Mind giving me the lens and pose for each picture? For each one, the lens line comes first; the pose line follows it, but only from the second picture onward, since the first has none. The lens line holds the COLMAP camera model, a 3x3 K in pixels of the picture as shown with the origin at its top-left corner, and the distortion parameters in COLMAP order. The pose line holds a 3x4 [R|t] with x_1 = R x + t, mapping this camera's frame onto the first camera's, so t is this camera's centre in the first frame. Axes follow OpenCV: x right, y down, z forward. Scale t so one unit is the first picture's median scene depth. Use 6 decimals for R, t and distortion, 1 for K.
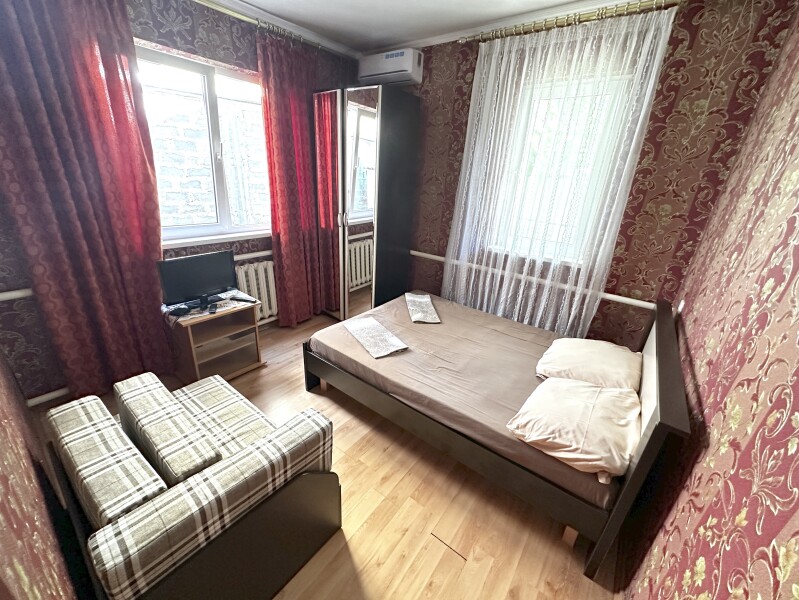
lens RADIAL K [[318.2, 0, 399.5], [0, 318.2, 300.0], [0, 0, 1]] dist [0.002443, 0.000429]
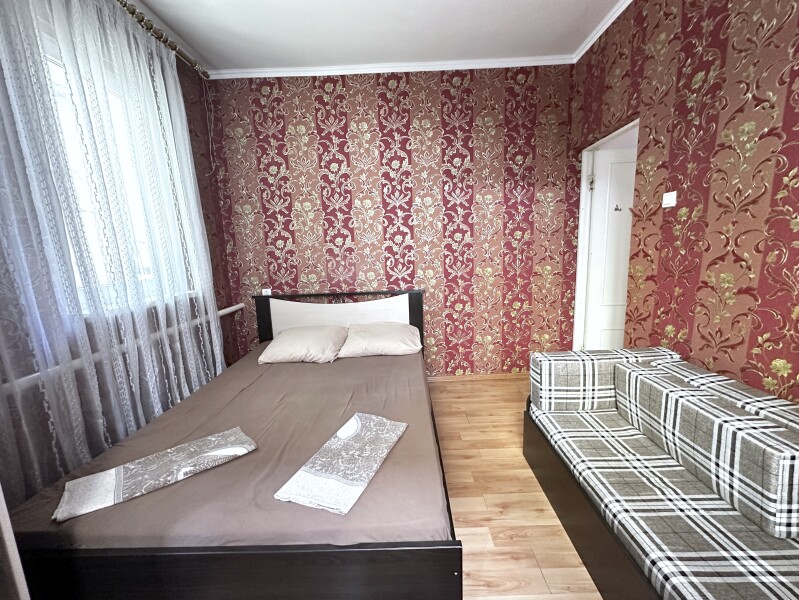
lens RADIAL K [[318.2, 0, 399.5], [0, 318.2, 300.0], [0, 0, 1]] dist [0.002443, 0.000429]
pose [[-0.592515, -0.169010, 0.787631, -0.475032], [0.293415, 0.865299, 0.406404, -0.289528], [-0.750223, 0.471903, -0.463113, 1.005285]]
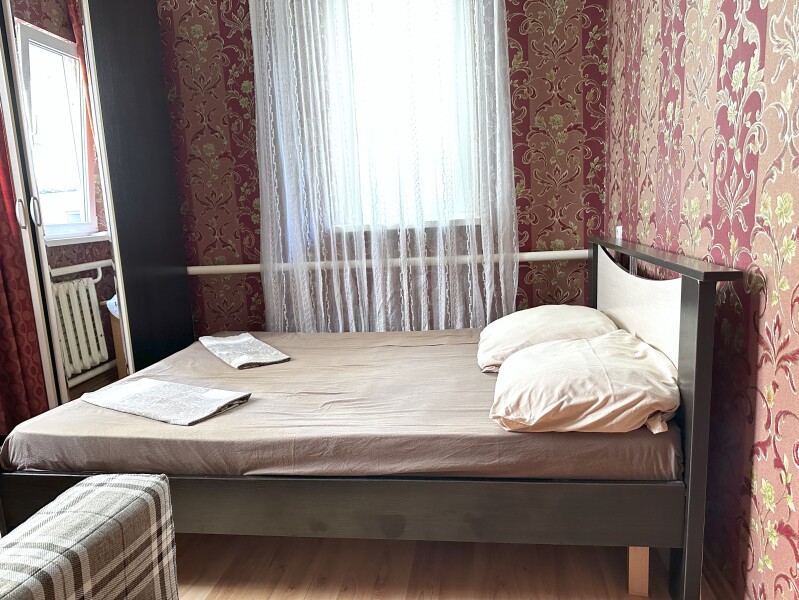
lens RADIAL K [[561.2, 0, 400.4], [0, 561.2, 305.1], [0, 0, 1]] dist [0.088324, -0.125990]
pose [[0.875136, -0.176556, 0.450516, -0.122540], [0.269344, 0.951224, -0.150423, 0.186511], [-0.401983, 0.252984, 0.880005, 0.089980]]
